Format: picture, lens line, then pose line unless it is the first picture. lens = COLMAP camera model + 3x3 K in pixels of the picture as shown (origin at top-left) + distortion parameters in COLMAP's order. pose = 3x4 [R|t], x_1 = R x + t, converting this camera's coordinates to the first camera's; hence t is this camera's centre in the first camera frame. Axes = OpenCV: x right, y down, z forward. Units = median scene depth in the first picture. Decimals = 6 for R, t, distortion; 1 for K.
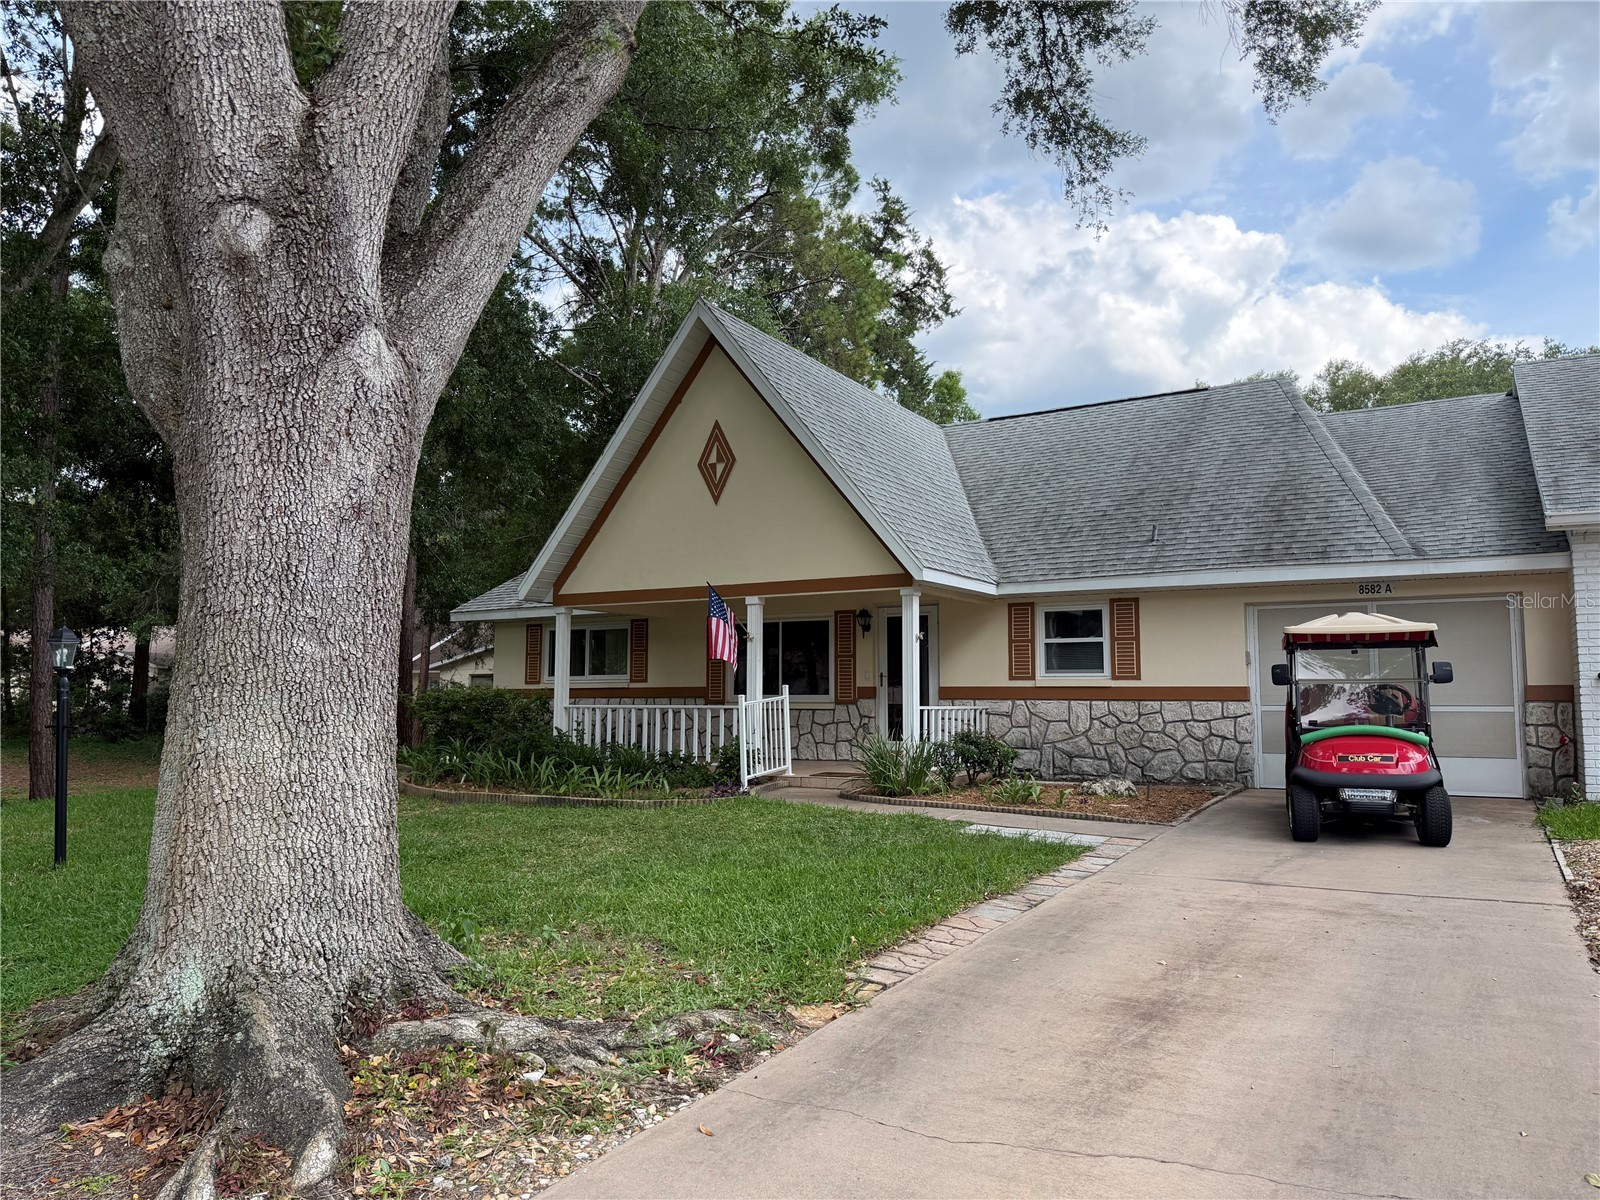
lens RADIAL K [[1106.4, 0, 800.0], [0, 1106.4, 600.0], [0, 0, 1]] dist [0.155341, -0.234561]
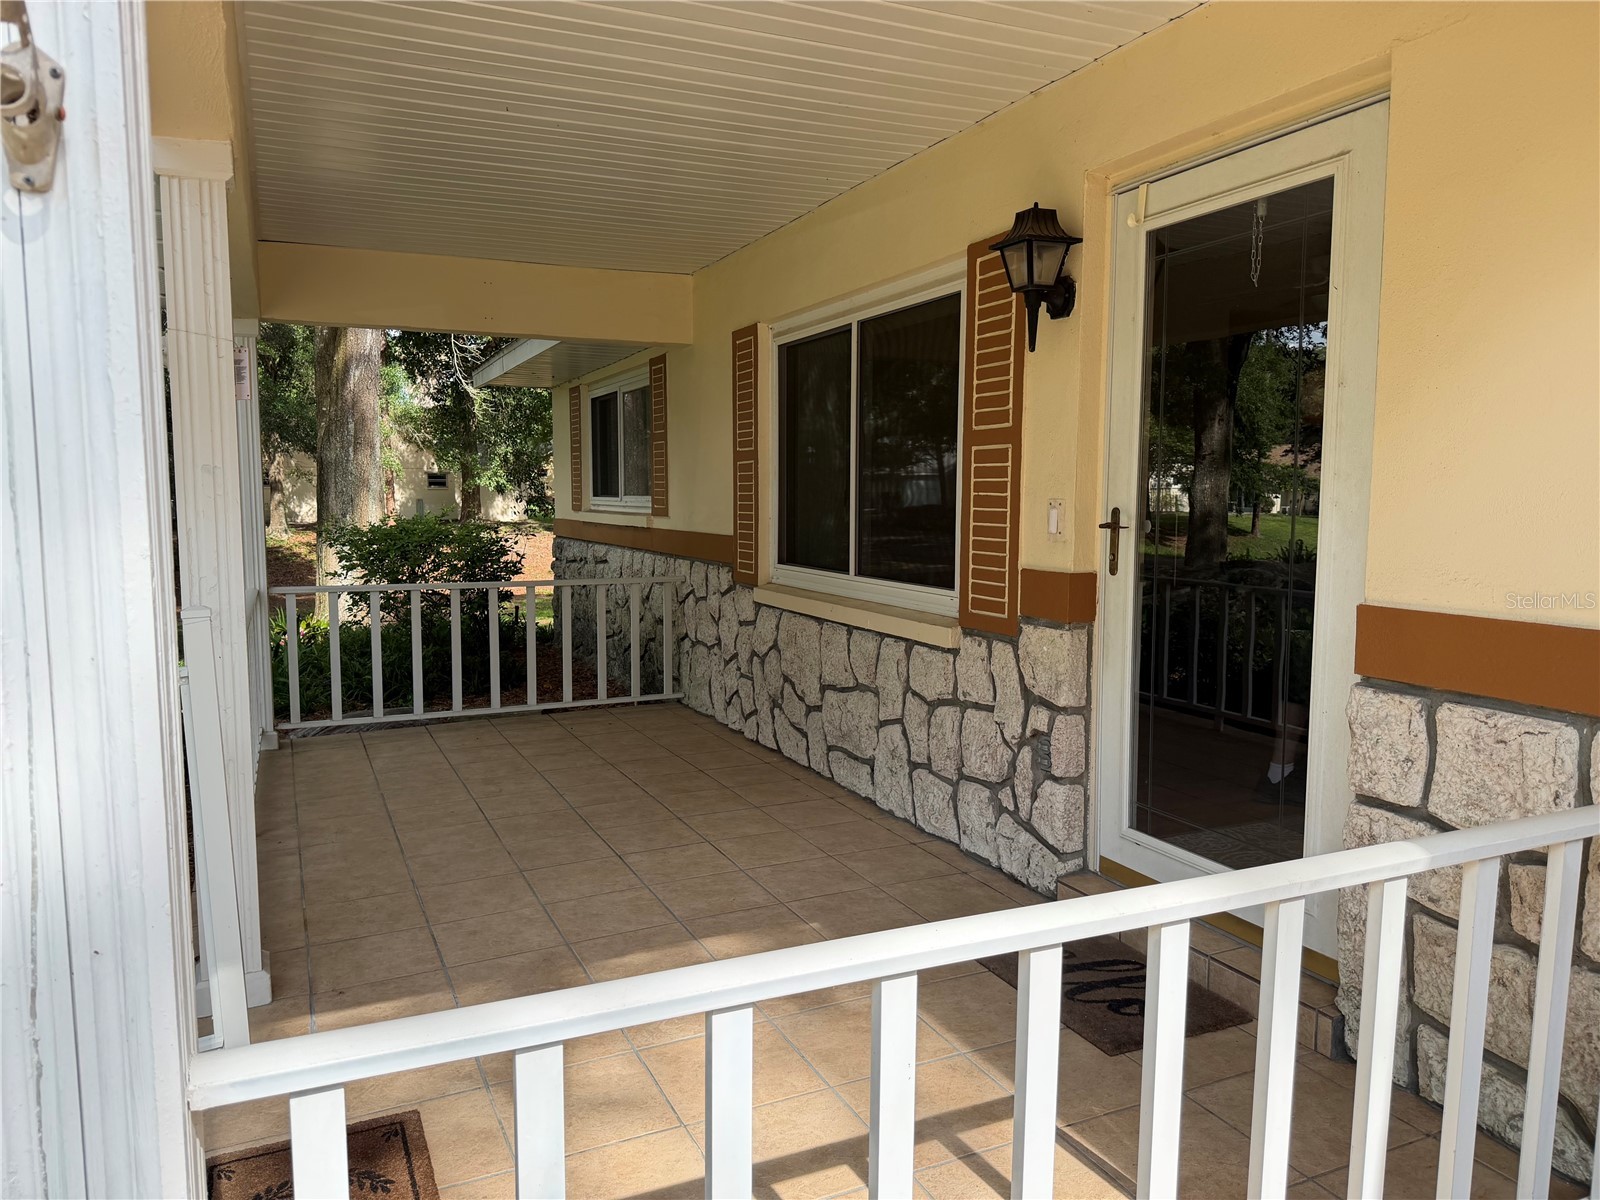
lens RADIAL K [[1106.4, 0, 800.0], [0, 1106.4, 600.0], [0, 0, 1]] dist [0.155341, -0.234561]
pose [[0.820263, 0.055089, -0.569327, 0.147589], [0.051746, 0.984123, 0.169779, 0.042858], [0.569641, -0.168724, 0.804389, 0.788249]]
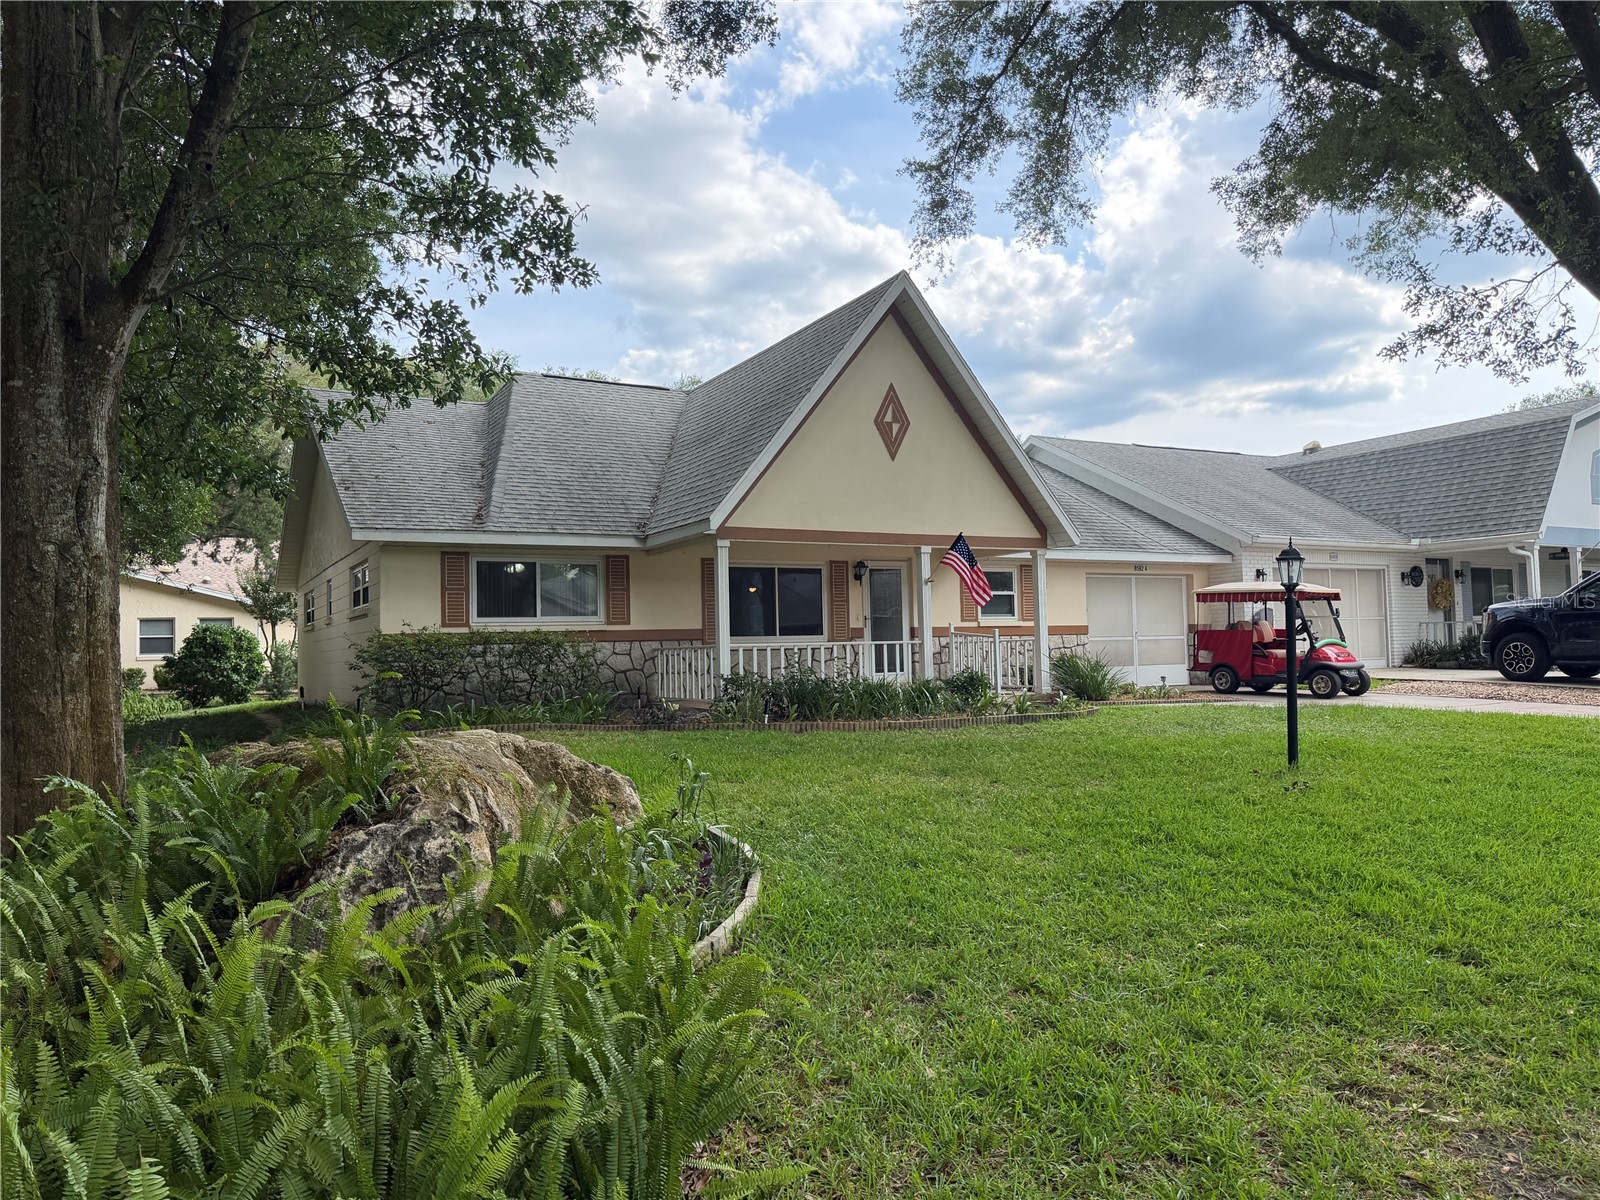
lens RADIAL K [[1106.4, 0, 800.0], [0, 1106.4, 600.0], [0, 0, 1]] dist [0.155341, -0.234561]
pose [[0.507017, 0.023972, 0.861602, -0.967696], [-0.055488, 0.998447, 0.004873, 0.047048], [-0.860148, -0.050280, 0.507560, 0.464429]]
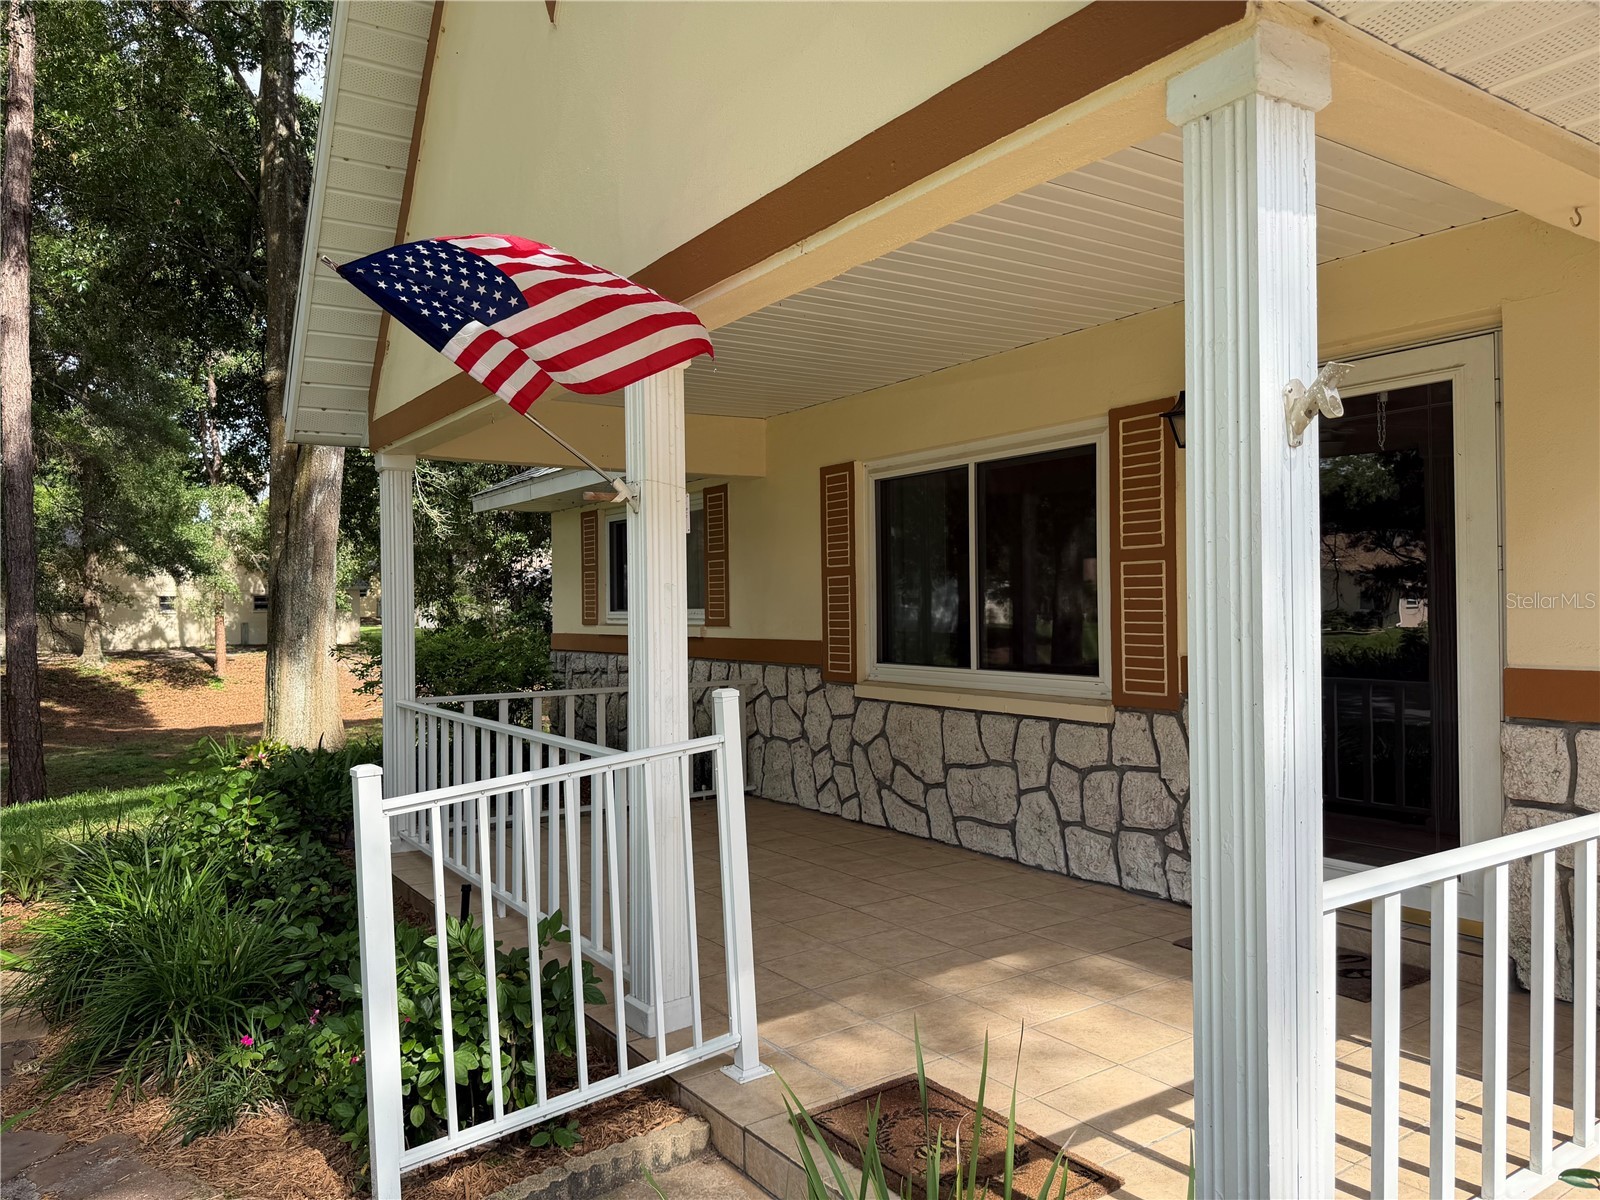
lens RADIAL K [[1106.4, 0, 800.0], [0, 1106.4, 600.0], [0, 0, 1]] dist [0.155341, -0.234561]
pose [[0.904532, -0.015515, -0.426124, 0.088262], [0.052727, 0.995738, 0.075670, 0.035097], [0.423134, -0.090914, 0.901495, 0.688919]]
